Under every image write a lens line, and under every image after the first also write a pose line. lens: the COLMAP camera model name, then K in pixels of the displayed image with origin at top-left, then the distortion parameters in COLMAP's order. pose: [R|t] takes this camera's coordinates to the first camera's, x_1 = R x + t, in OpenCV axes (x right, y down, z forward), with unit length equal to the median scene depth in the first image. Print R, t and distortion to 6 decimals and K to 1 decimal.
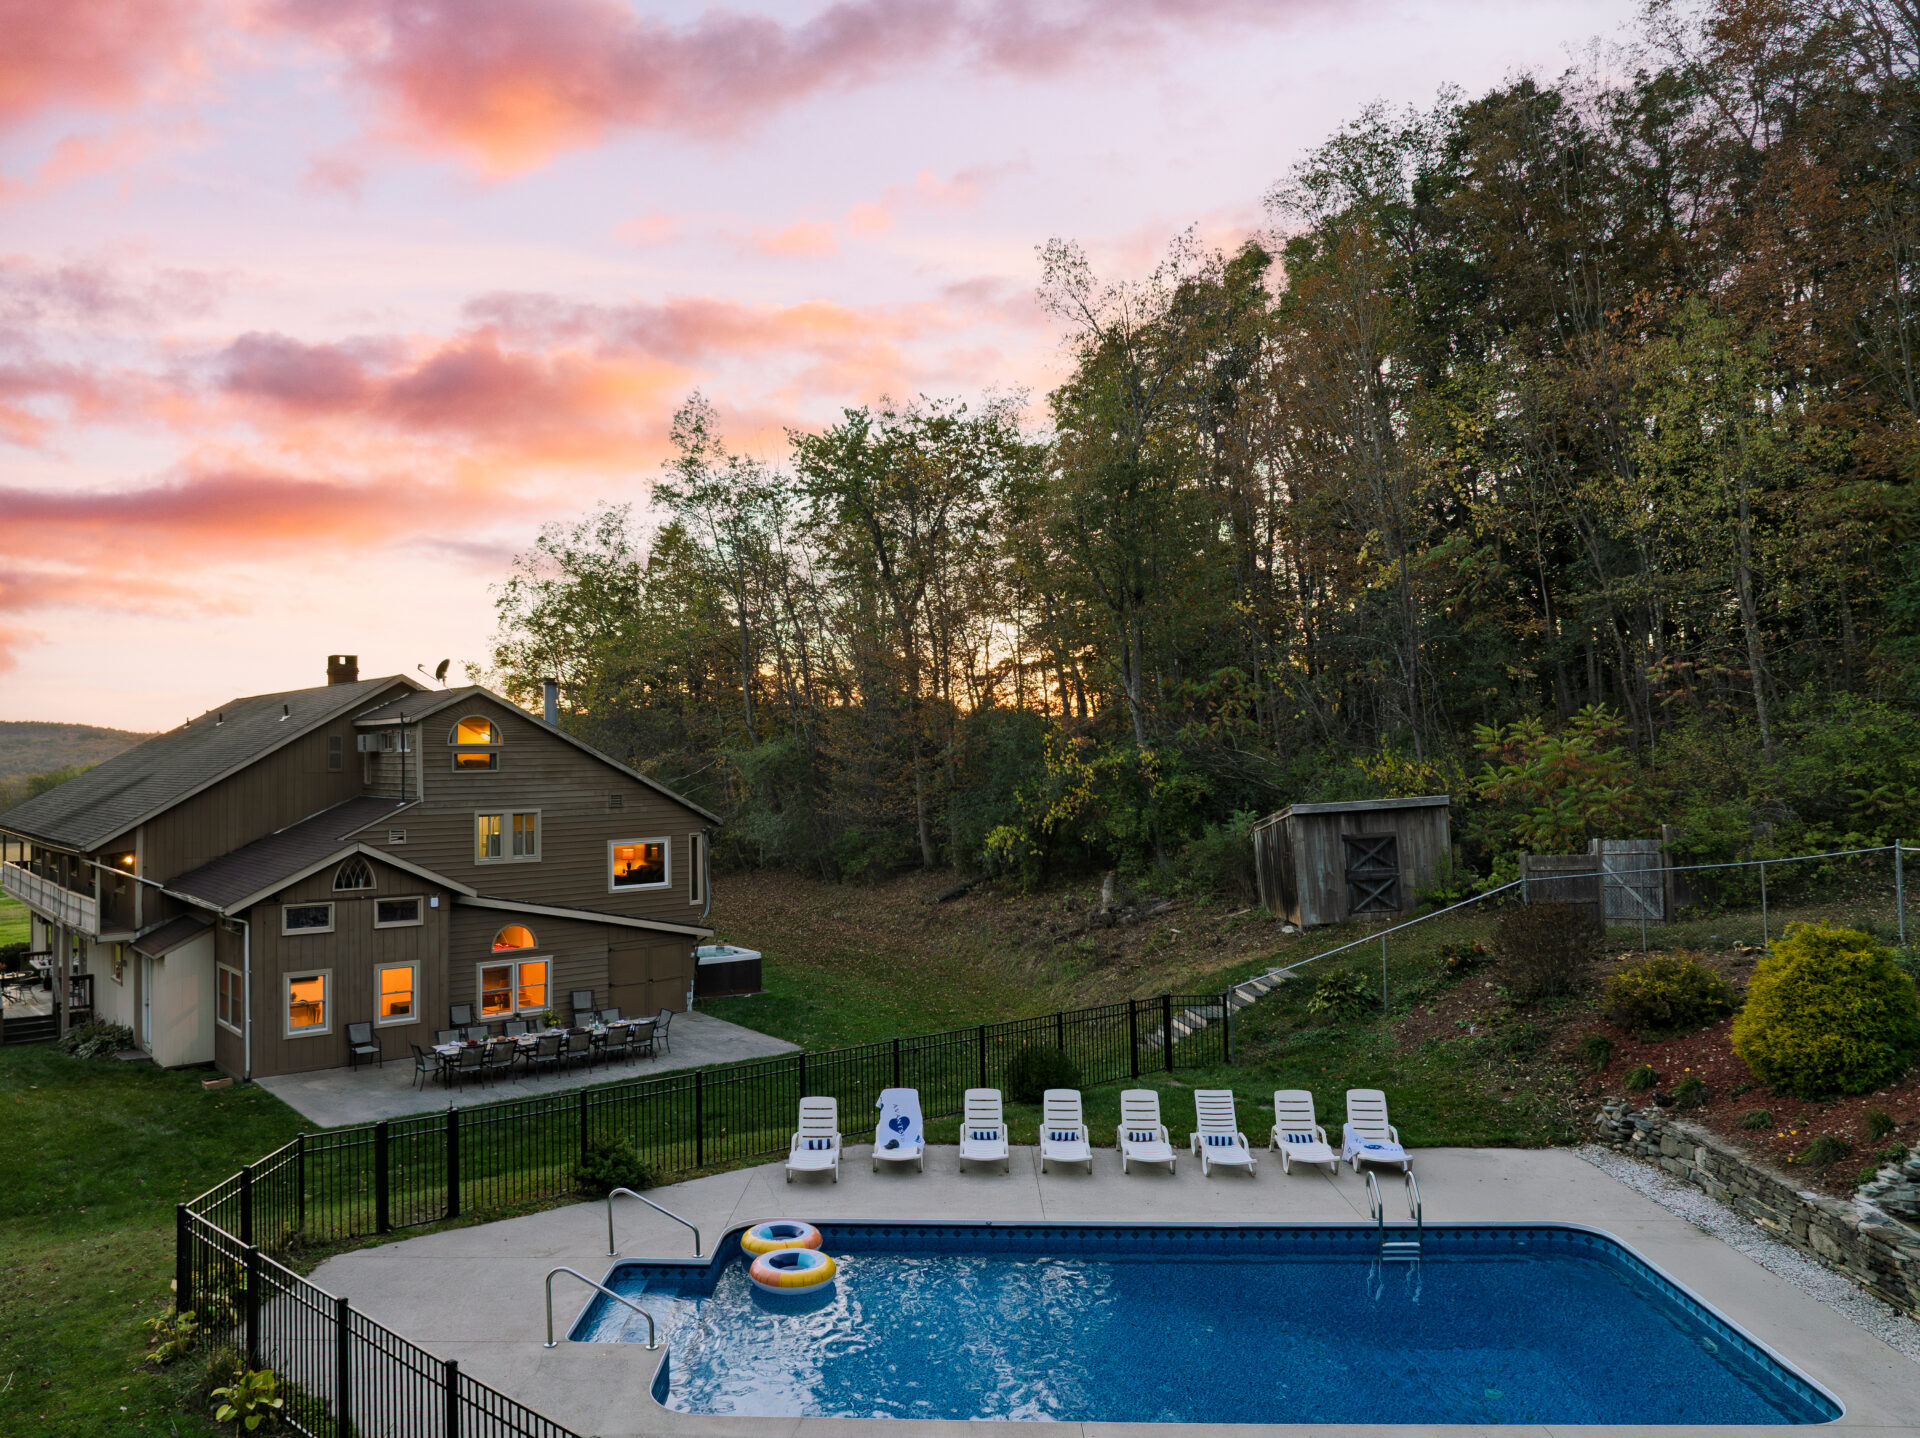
lens RADIAL K [[1477.5, 0, 960.0], [0, 1477.5, 719.0], [0, 0, 1]] dist [-0.042947, -0.001930]
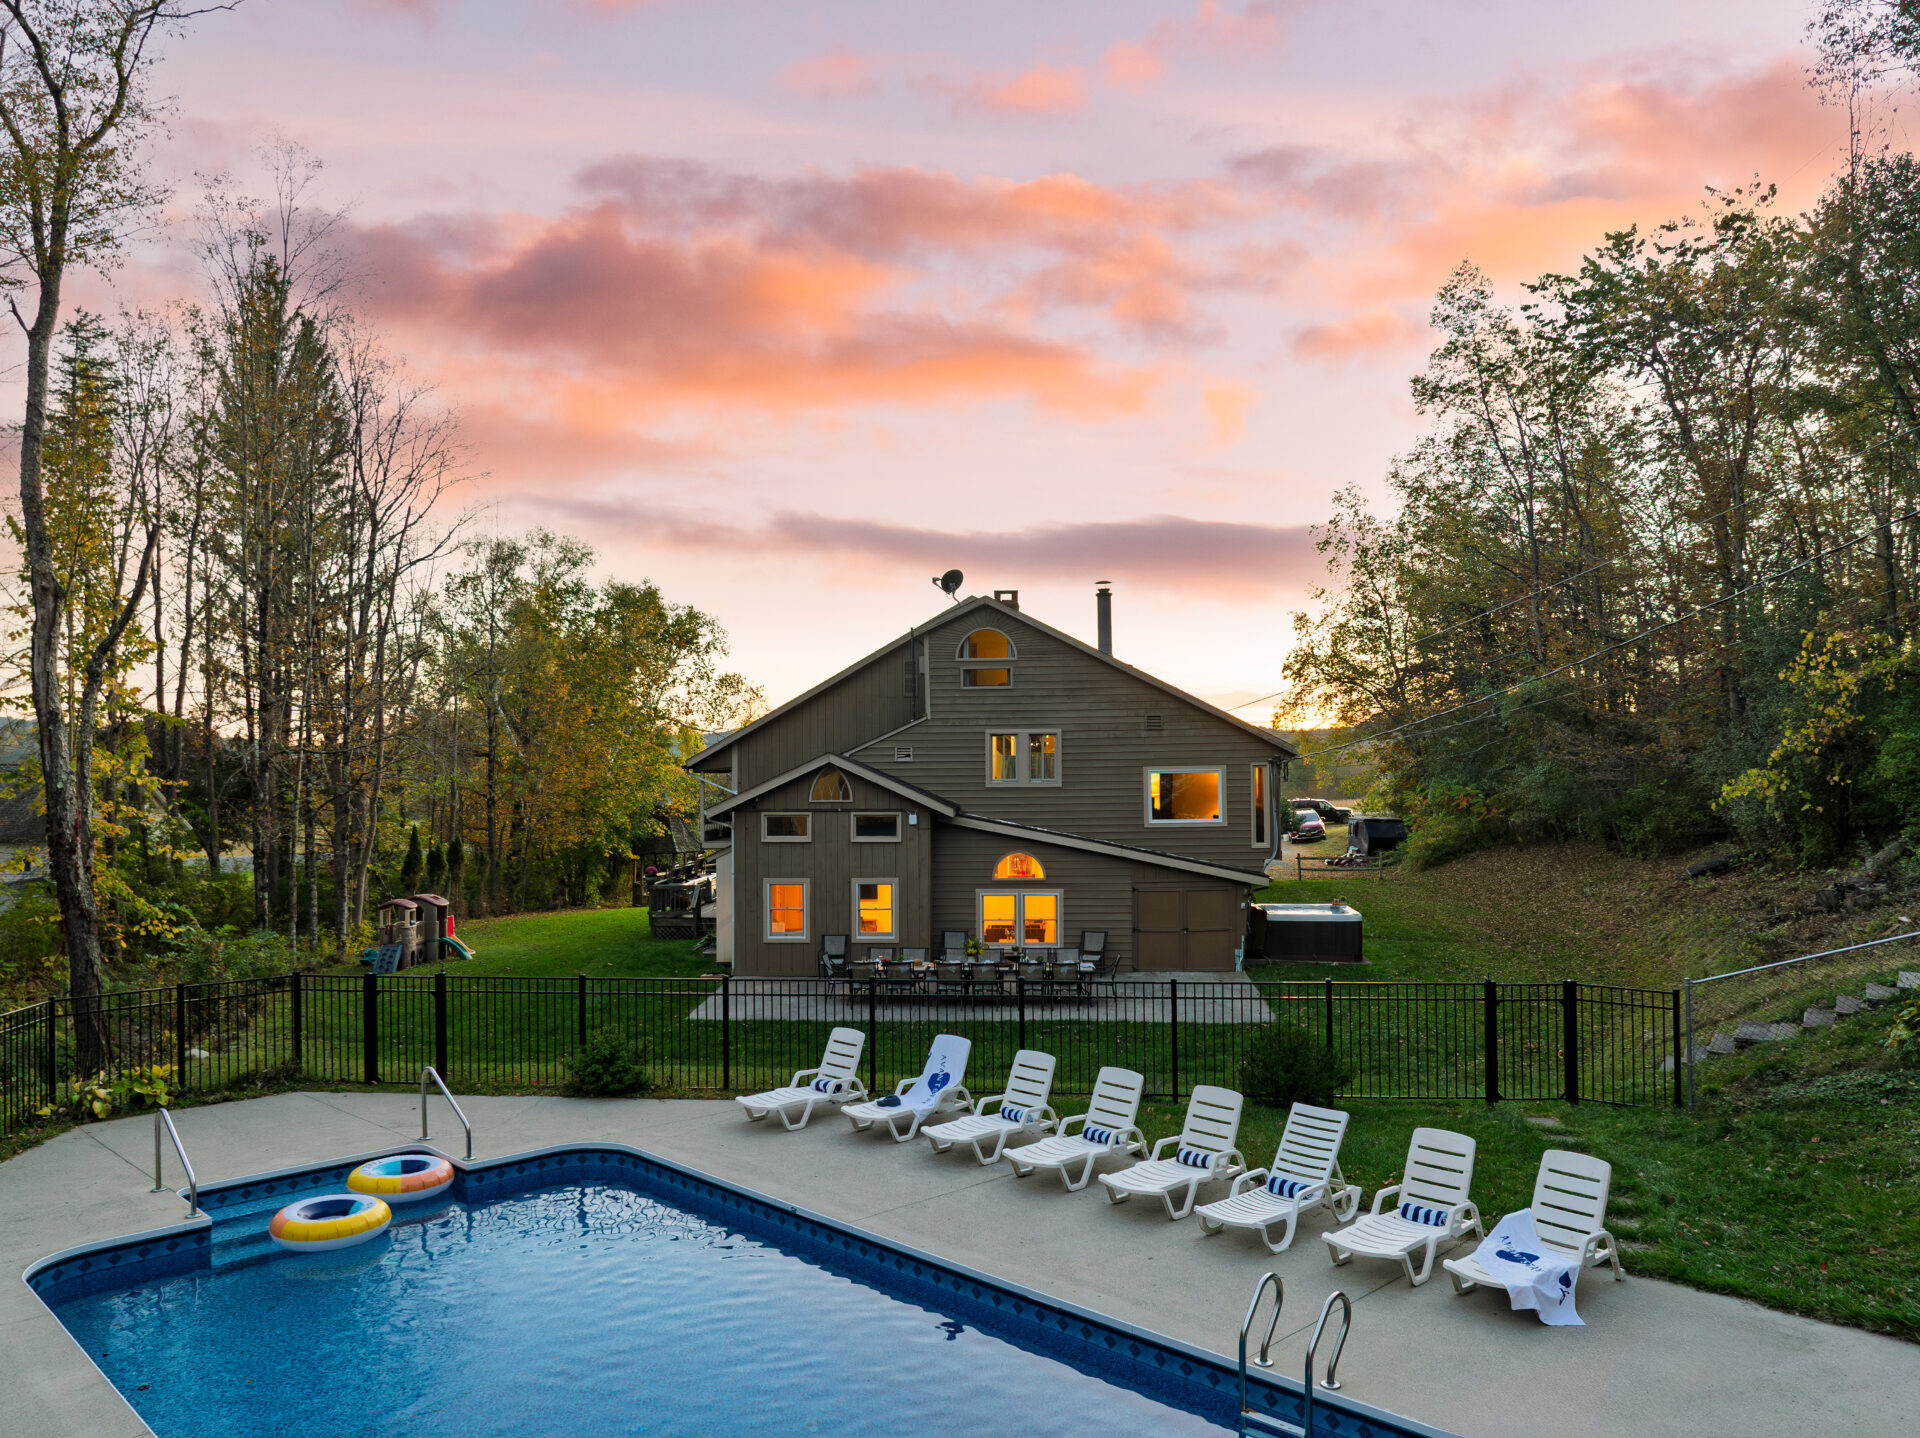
lens RADIAL K [[1477.5, 0, 960.0], [0, 1477.5, 719.0], [0, 0, 1]] dist [-0.042947, -0.001930]
pose [[0.713153, -0.017409, -0.700792, 0.320826], [0.015075, 0.999841, -0.009497, 0.063520], [0.700846, -0.003792, 0.713302, 0.306464]]
